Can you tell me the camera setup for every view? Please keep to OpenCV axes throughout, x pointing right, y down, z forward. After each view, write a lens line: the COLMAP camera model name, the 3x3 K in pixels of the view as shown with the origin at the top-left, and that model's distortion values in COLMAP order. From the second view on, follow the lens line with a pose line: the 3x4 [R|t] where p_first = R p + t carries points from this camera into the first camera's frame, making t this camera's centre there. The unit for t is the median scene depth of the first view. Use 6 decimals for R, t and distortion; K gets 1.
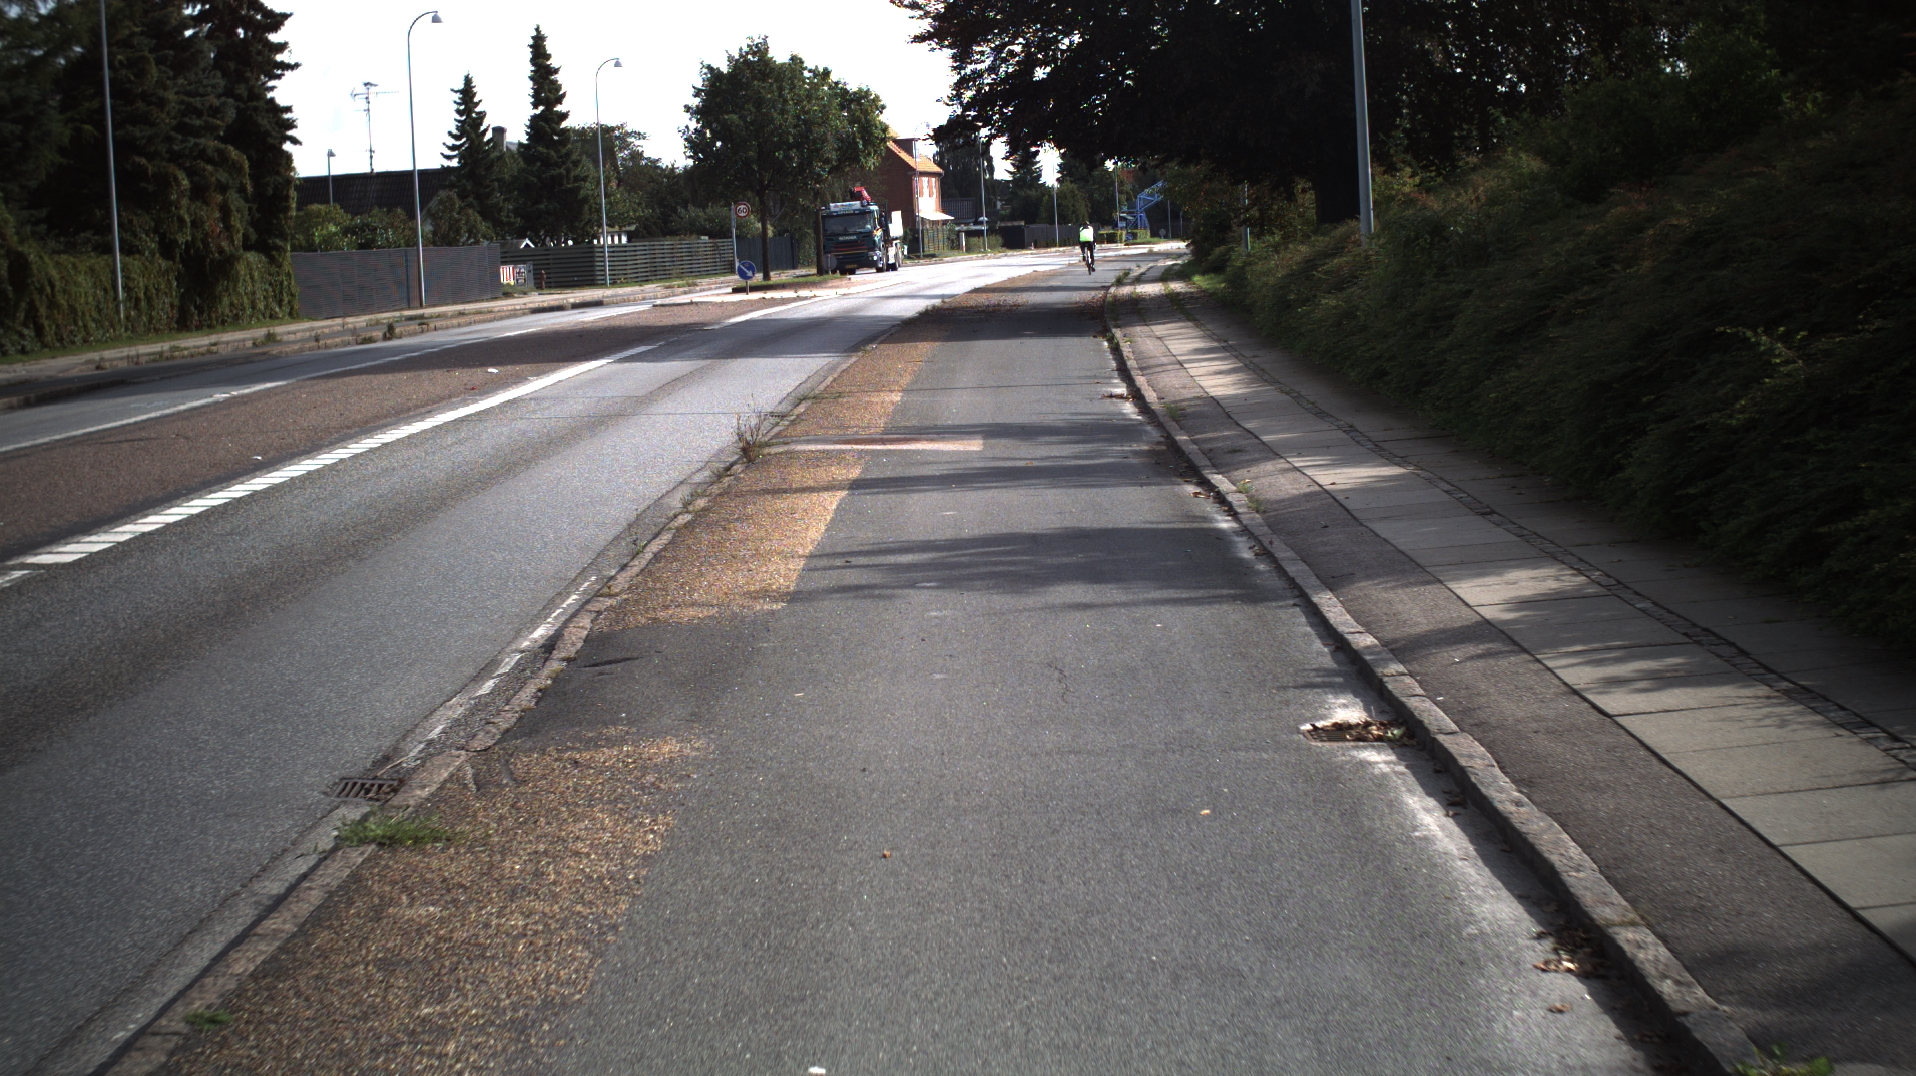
lens RADIAL K [[3367.9, 0, 958.0], [0, 3367.9, 538.0], [0, 0, 1]] dist [-0.271295, 0.164116]
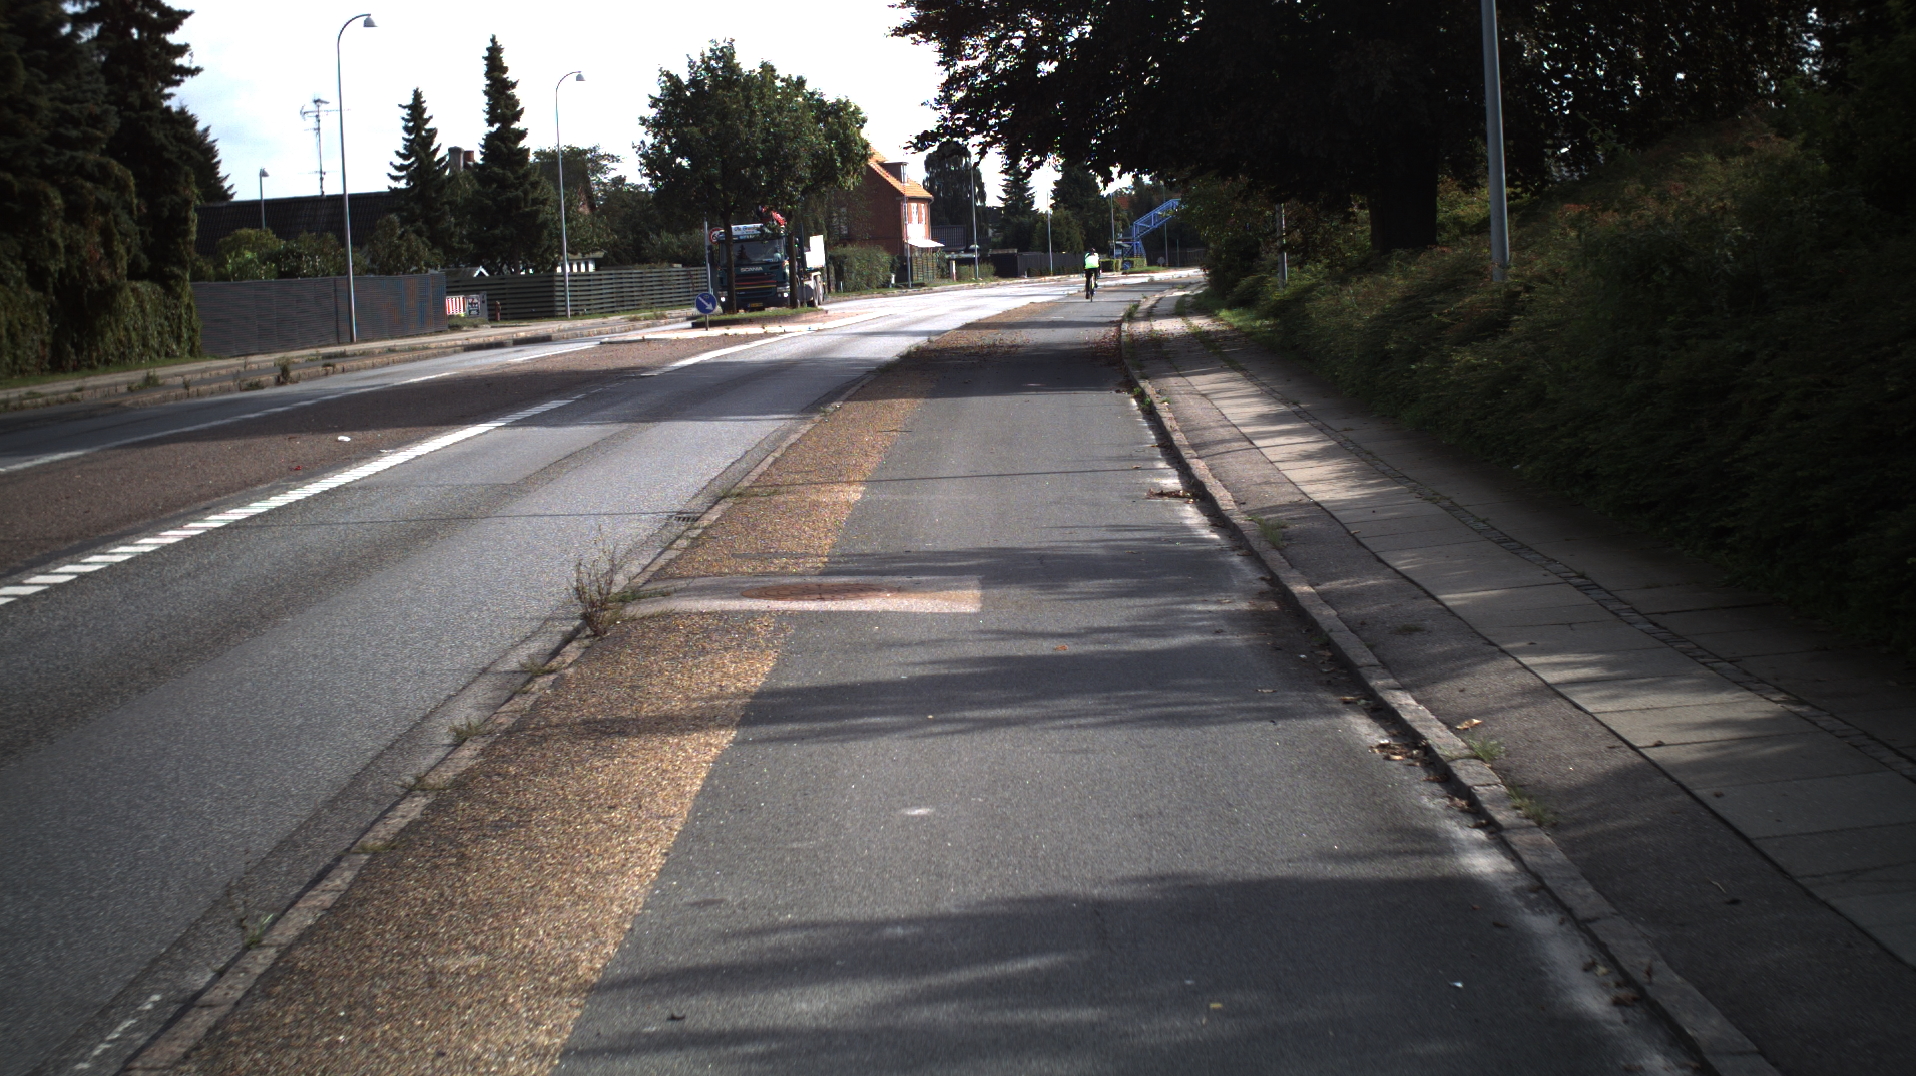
lens RADIAL K [[3367.9, 0, 958.0], [0, 3367.9, 538.0], [0, 0, 1]] dist [-0.271295, 0.164116]
pose [[0.999995, 0.001092, 0.002852, 0.000487], [-0.001068, 0.999965, -0.008343, -0.011846], [-0.002861, 0.008340, 0.999961, 0.131557]]
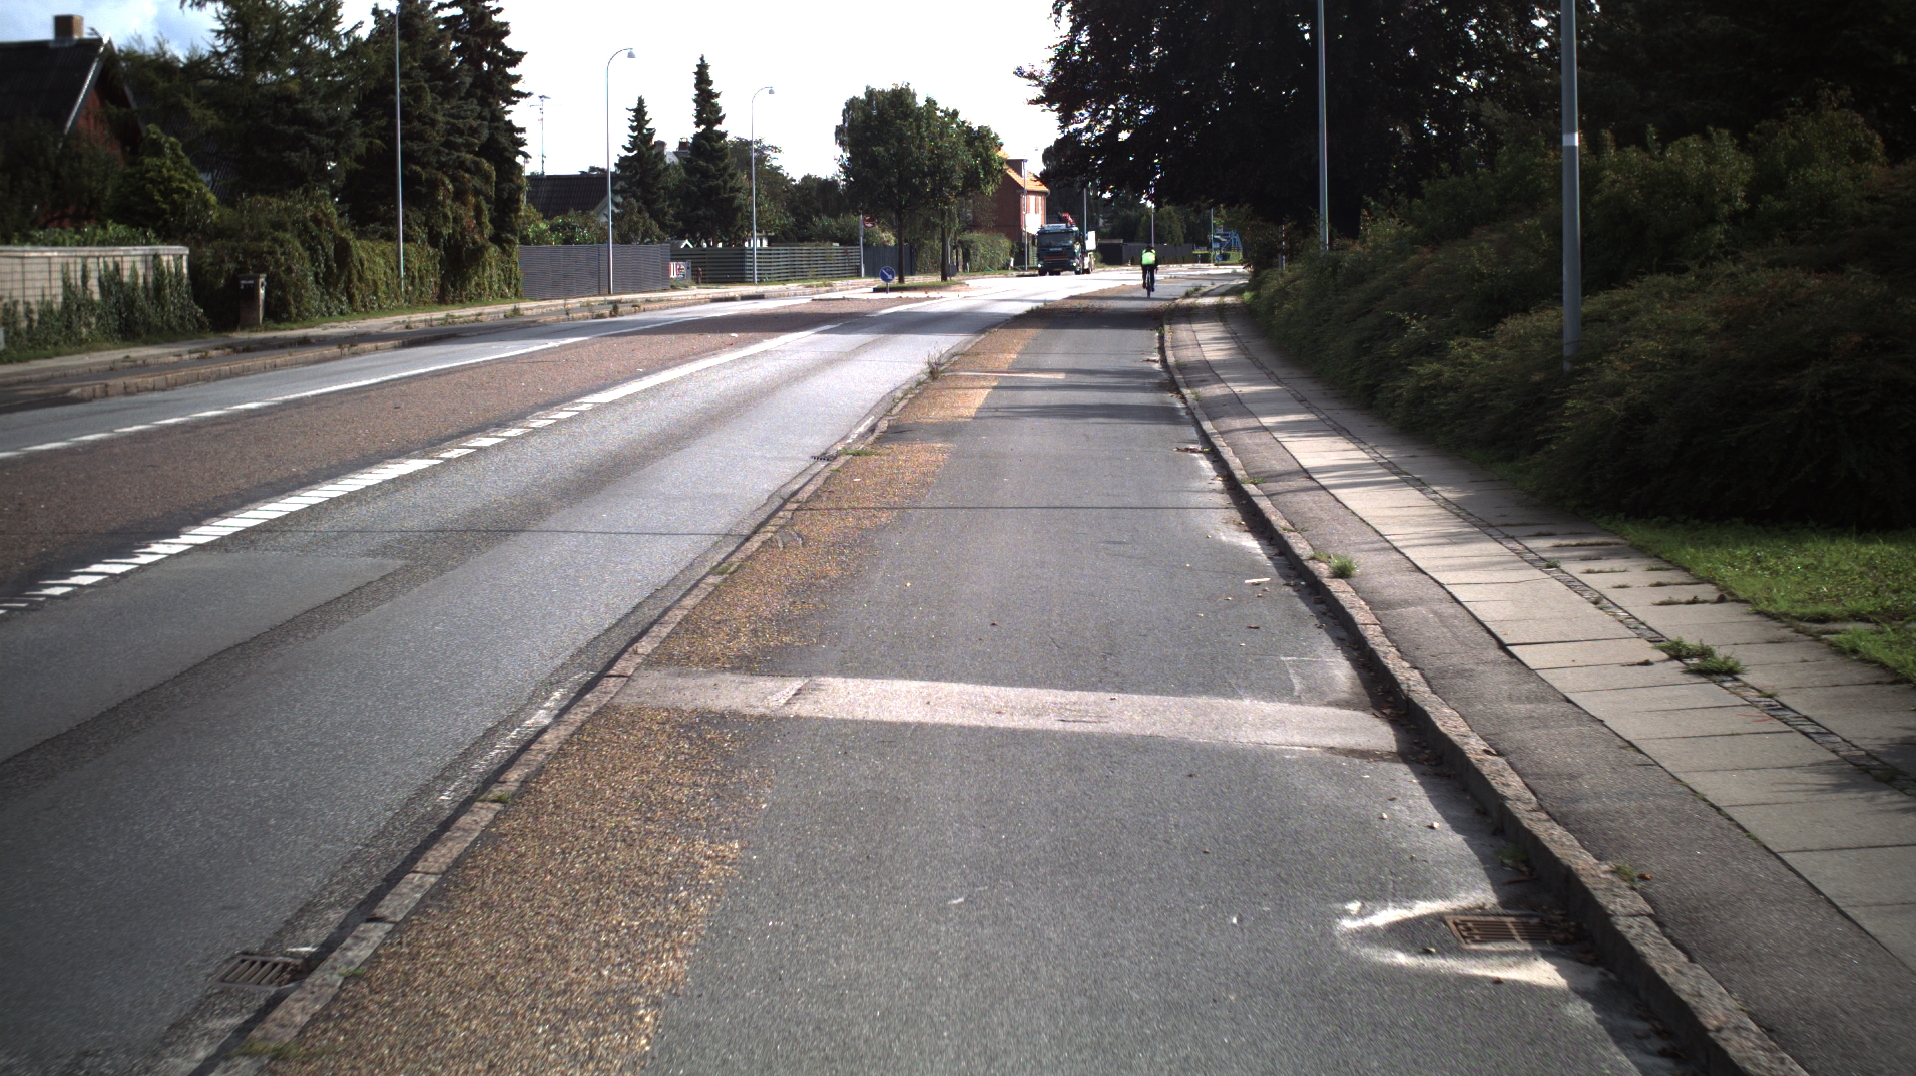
lens RADIAL K [[3367.9, 0, 958.0], [0, 3367.9, 538.0], [0, 0, 1]] dist [-0.271295, 0.164116]
pose [[0.998840, 0.039592, -0.027410, 0.001067], [-0.039686, 0.999208, -0.002879, 0.022212], [0.027275, 0.003963, 0.999620, -0.264044]]
